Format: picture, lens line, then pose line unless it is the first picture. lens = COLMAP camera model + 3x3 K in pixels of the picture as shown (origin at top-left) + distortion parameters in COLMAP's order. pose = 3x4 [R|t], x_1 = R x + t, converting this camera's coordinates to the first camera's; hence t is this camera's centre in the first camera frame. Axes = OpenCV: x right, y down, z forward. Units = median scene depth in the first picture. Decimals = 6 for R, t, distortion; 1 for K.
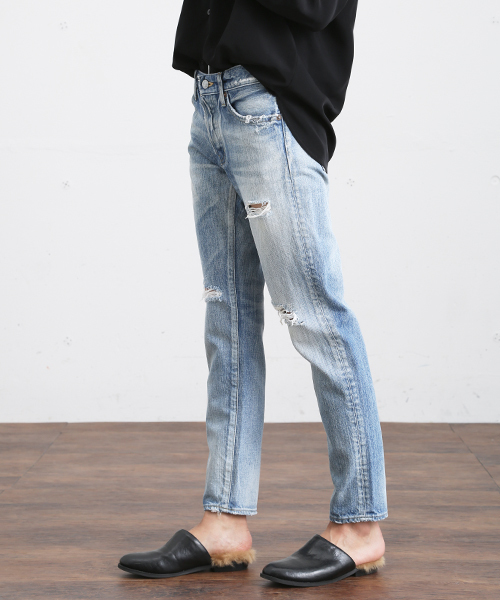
lens RADIAL K [[1212.2, 0, 248.5], [0, 1212.2, 304.4], [0, 0, 1]] dist [0.180566, 0.000000]
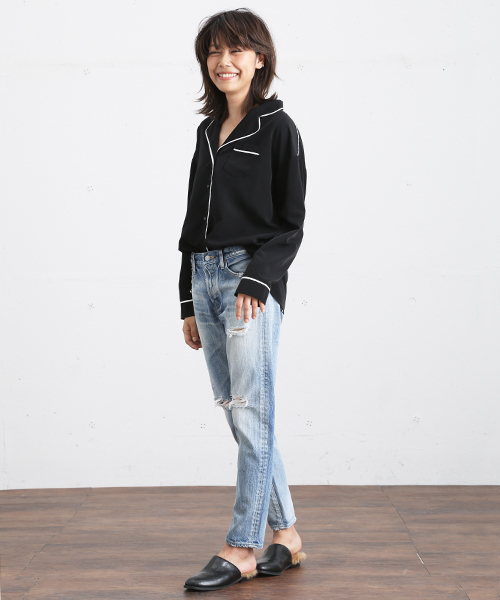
lens RADIAL K [[1212.2, 0, 251.9], [0, 1212.2, 298.6], [0, 0, 1]] dist [0.180566, 0.000000]
pose [[0.999800, -0.005313, 0.019303, 0.000062], [0.006529, 0.997963, -0.063458, -0.027062], [-0.018927, 0.063571, 0.997798, -0.406941]]
